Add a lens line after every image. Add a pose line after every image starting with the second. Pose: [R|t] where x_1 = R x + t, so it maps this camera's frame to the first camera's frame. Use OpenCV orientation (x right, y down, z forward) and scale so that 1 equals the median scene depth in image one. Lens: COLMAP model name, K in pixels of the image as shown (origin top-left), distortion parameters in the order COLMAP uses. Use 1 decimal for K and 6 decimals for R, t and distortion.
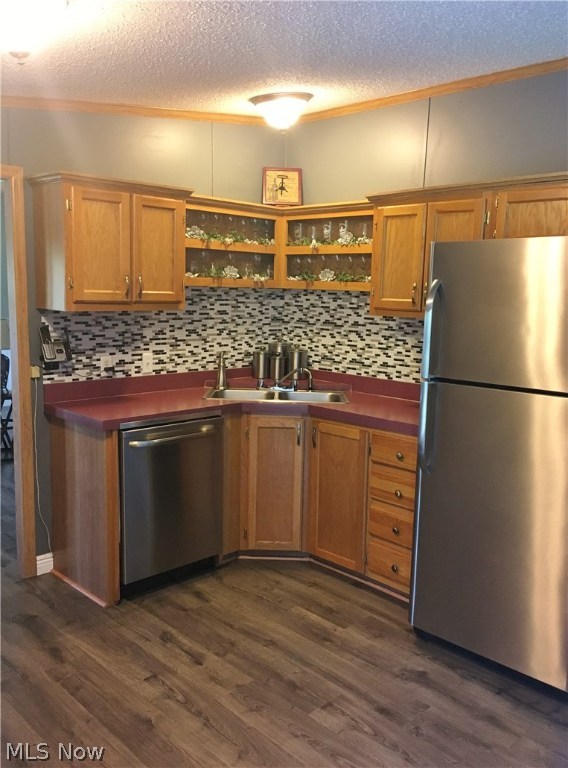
lens RADIAL K [[680.0, 0, 284.0], [0, 680.0, 384.0], [0, 0, 1]] dist [0.007303, 0.000882]
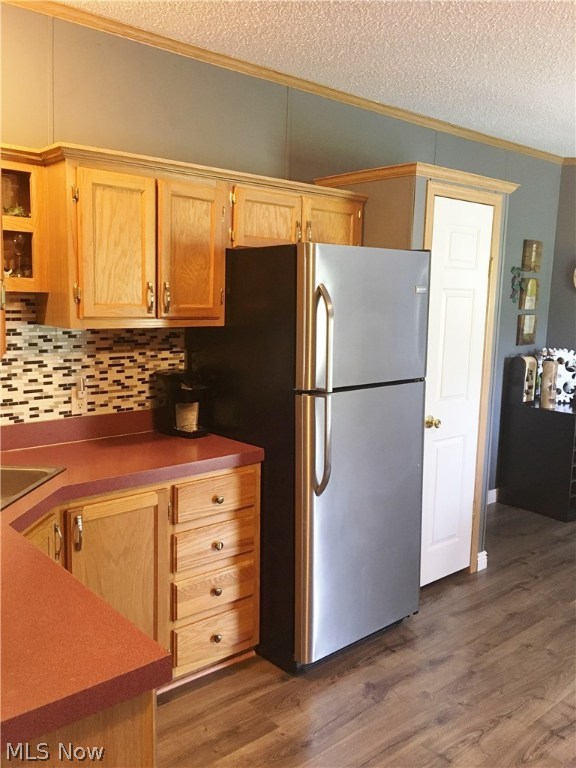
lens RADIAL K [[648.1, 0, 288.0], [0, 648.1, 384.0], [0, 0, 1]] dist [0.066796, -0.124308]
pose [[0.055570, -0.136126, 0.989132, -0.537122], [0.133394, 0.982794, 0.127760, -0.106248], [-0.989504, 0.124844, 0.072772, 0.801713]]
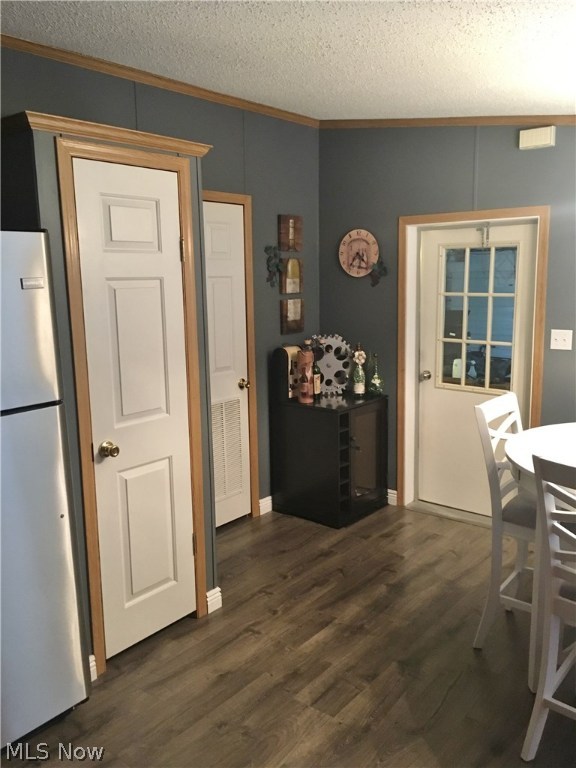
lens RADIAL K [[648.1, 0, 288.0], [0, 648.1, 384.0], [0, 0, 1]] dist [0.066796, -0.124308]
pose [[-0.129453, -0.161257, 0.978385, -0.345716], [0.175092, 0.967466, 0.182625, -0.075927], [-0.976004, 0.194949, -0.097006, 0.534807]]
